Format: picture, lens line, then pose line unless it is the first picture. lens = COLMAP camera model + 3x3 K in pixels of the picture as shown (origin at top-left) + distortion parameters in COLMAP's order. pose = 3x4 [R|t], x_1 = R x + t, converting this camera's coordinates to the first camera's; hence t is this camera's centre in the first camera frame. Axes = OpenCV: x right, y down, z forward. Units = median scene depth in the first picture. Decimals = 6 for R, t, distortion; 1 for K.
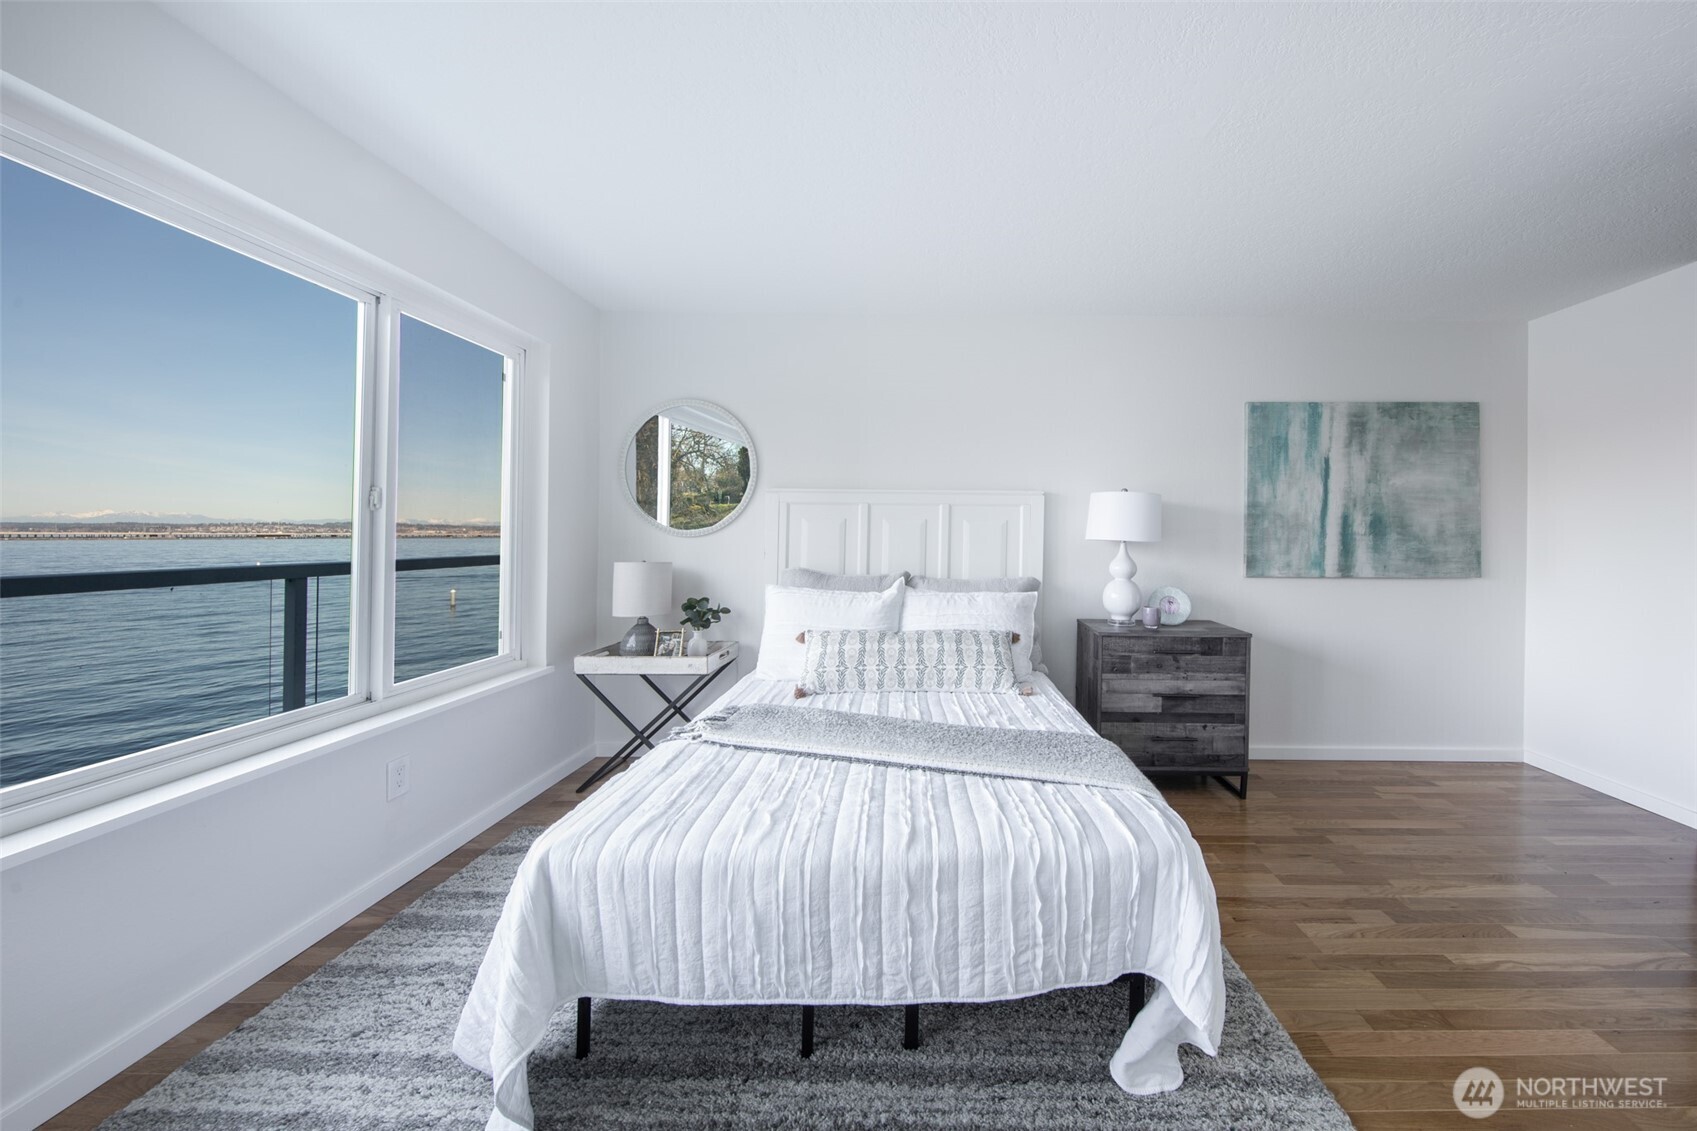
lens RADIAL K [[576.2, 0, 947.0], [0, 576.2, 531.1], [0, 0, 1]] dist [-0.005393, -0.000170]
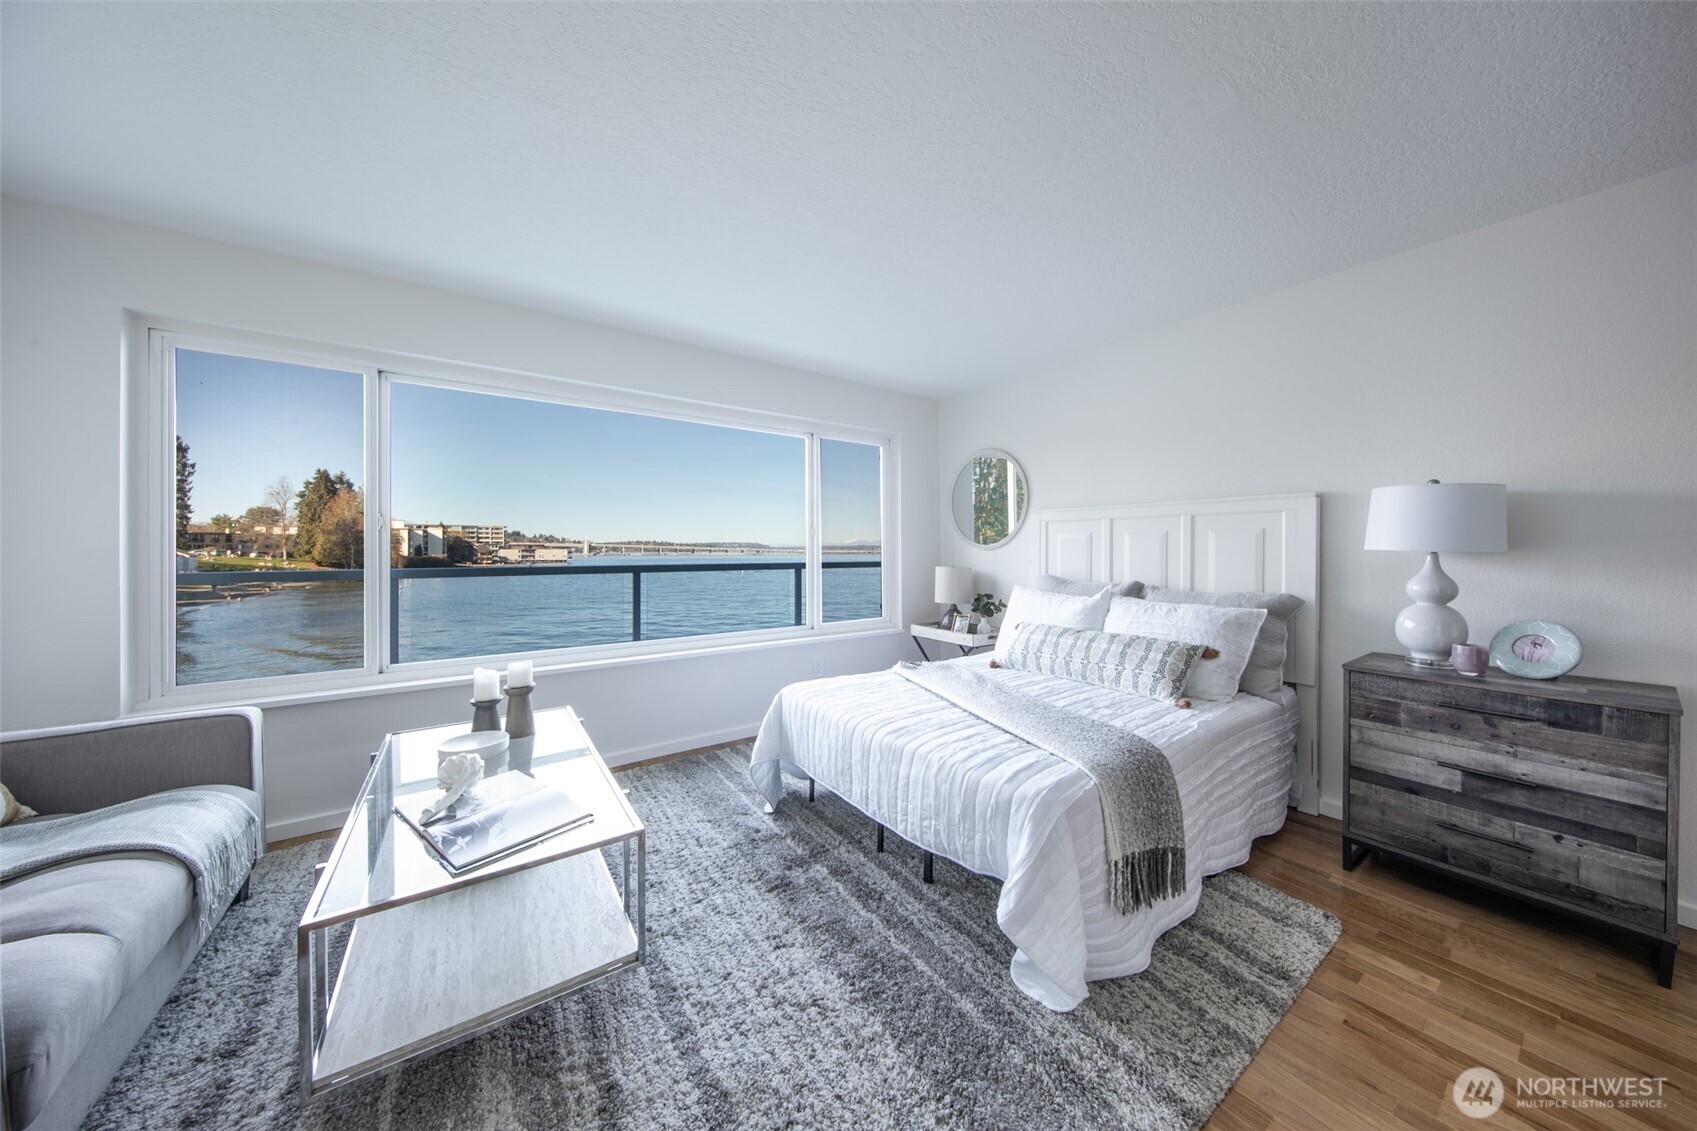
lens RADIAL K [[564.6, 0, 879.0], [0, 564.6, 546.7], [0, 0, 1]] dist [-0.003433, -0.002351]
pose [[0.575076, -0.012068, -0.818011, 0.563574], [0.012034, 0.999908, -0.006292, 0.008560], [0.818012, -0.006226, 0.575168, 0.020099]]
